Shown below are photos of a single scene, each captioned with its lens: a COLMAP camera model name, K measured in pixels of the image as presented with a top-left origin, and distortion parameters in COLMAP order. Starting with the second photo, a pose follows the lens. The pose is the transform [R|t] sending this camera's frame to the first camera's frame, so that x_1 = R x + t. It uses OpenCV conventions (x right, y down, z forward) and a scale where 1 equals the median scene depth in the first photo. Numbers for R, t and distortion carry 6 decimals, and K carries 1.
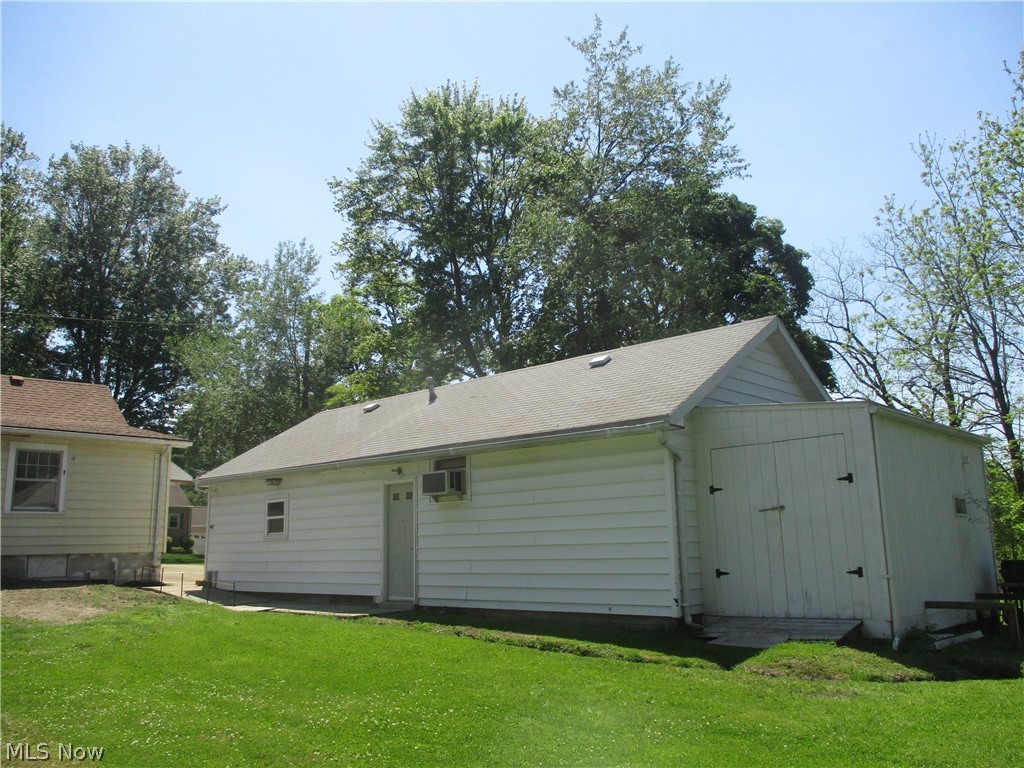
lens RADIAL K [[858.9, 0, 515.4], [0, 858.9, 362.5], [0, 0, 1]] dist [-0.054668, 0.043748]
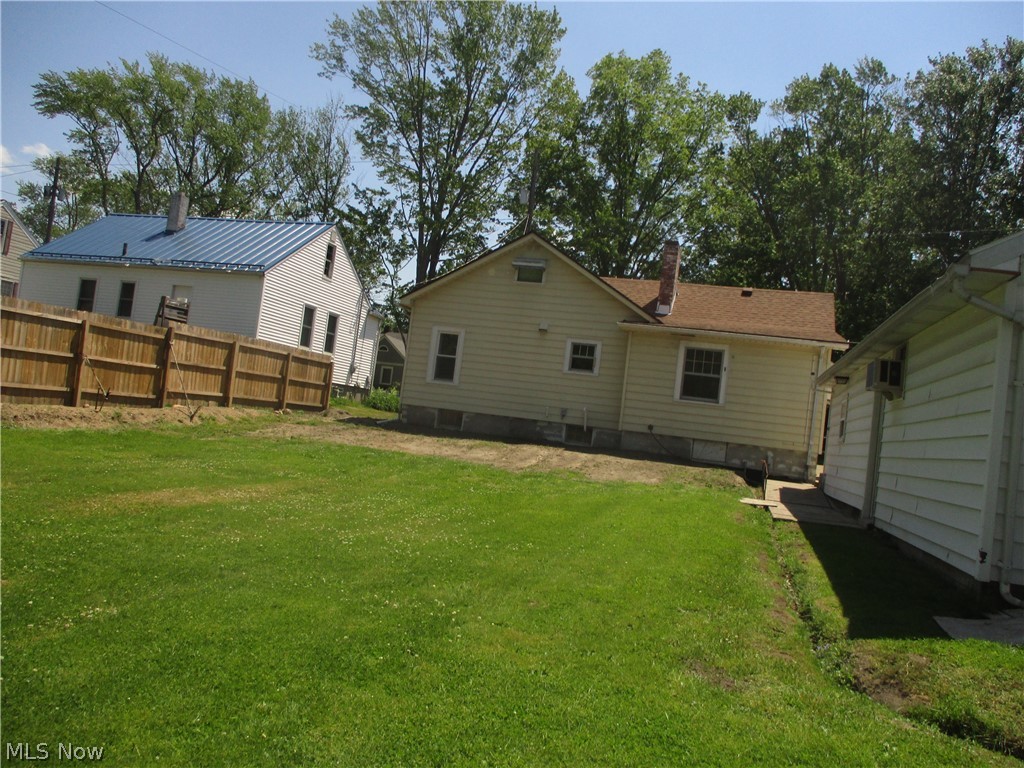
lens RADIAL K [[854.2, 0, 507.3], [0, 854.2, 370.8], [0, 0, 1]] dist [-0.021692, -0.001888]
pose [[0.470228, 0.030238, -0.882027, 0.268888], [0.050407, 0.996861, 0.061048, 0.041899], [0.881104, -0.073166, 0.467228, 0.194530]]
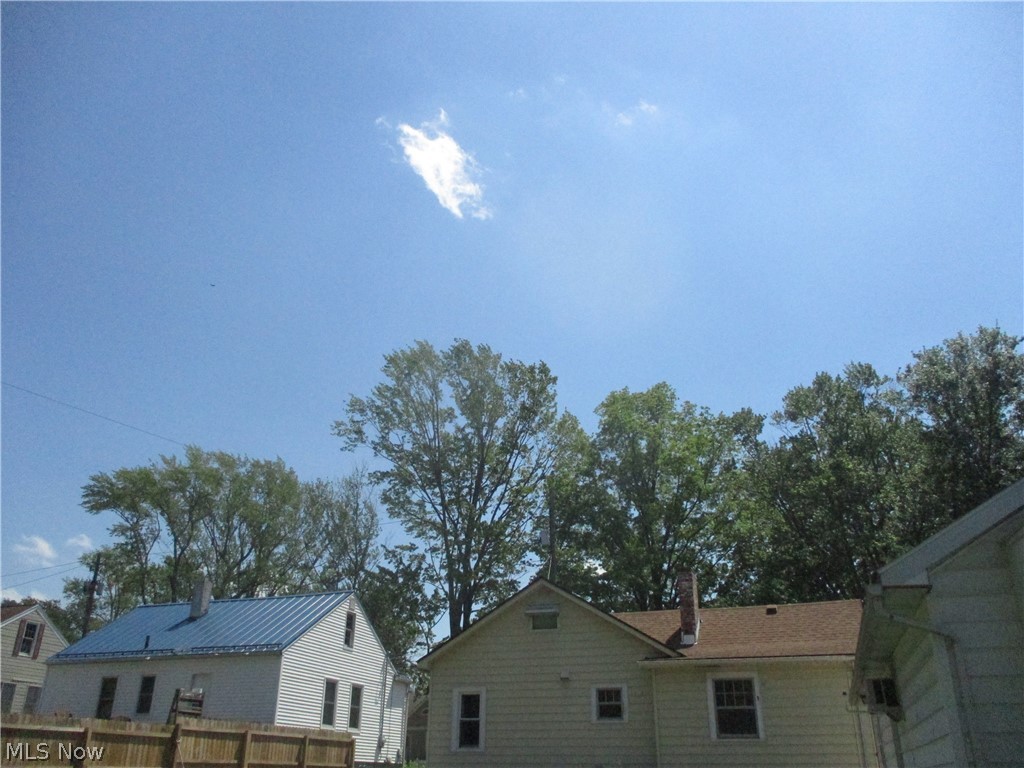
lens RADIAL K [[858.9, 0, 515.4], [0, 858.9, 362.5], [0, 0, 1]] dist [-0.054668, 0.043748]
pose [[0.411179, -0.372289, -0.832065, 0.314927], [0.168388, 0.928110, -0.332050, 0.036213], [0.895867, -0.003578, 0.444308, 0.227574]]
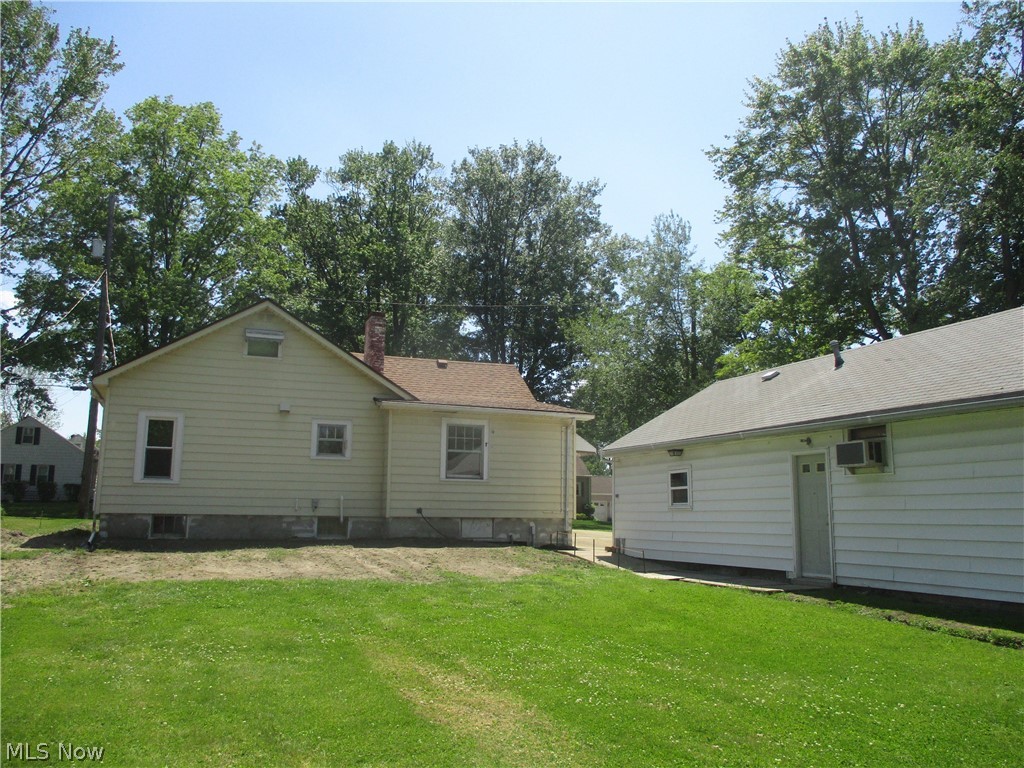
lens RADIAL K [[854.2, 0, 507.3], [0, 854.2, 370.8], [0, 0, 1]] dist [-0.021692, -0.001888]
pose [[0.900387, -0.037877, -0.433438, -0.016443], [0.056413, 0.997957, 0.029978, 0.001343], [0.431417, -0.051443, 0.900685, 0.009459]]
